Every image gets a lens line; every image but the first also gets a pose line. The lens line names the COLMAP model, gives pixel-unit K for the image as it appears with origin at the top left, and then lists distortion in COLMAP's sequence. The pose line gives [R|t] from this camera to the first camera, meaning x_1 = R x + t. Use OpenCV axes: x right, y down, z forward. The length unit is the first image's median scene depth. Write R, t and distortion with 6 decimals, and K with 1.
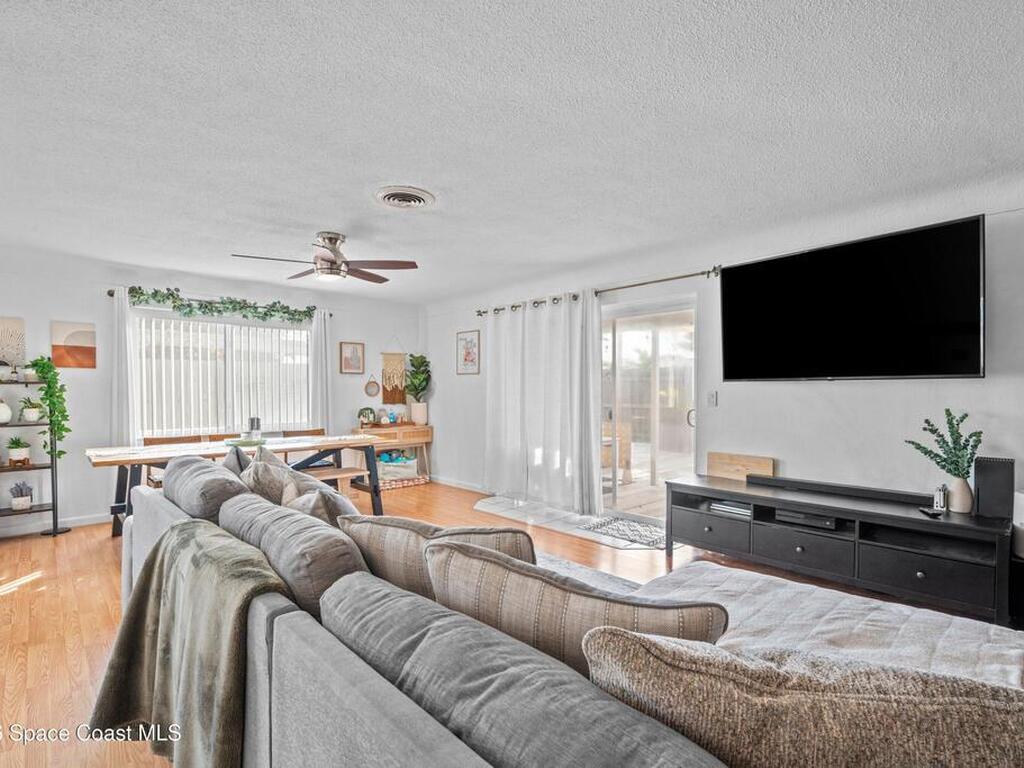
lens RADIAL K [[506.1, 0, 512.0], [0, 506.1, 384.0], [0, 0, 1]] dist [-0.007522, 0.001065]
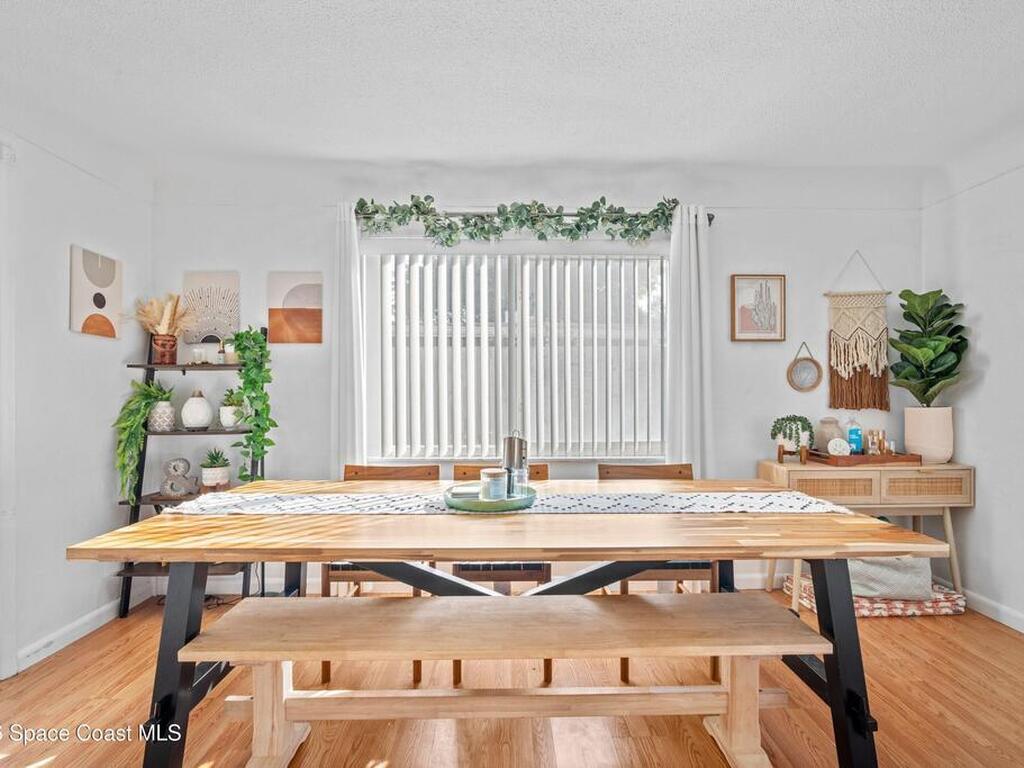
lens RADIAL K [[505.3, 0, 513.4], [0, 505.3, 403.4], [0, 0, 1]] dist [-0.009083, -0.000082]
pose [[0.737272, 0.013211, -0.675467, -0.167305], [0.011217, 0.999432, 0.031790, 0.018718], [0.675503, -0.031015, 0.736705, 0.504164]]
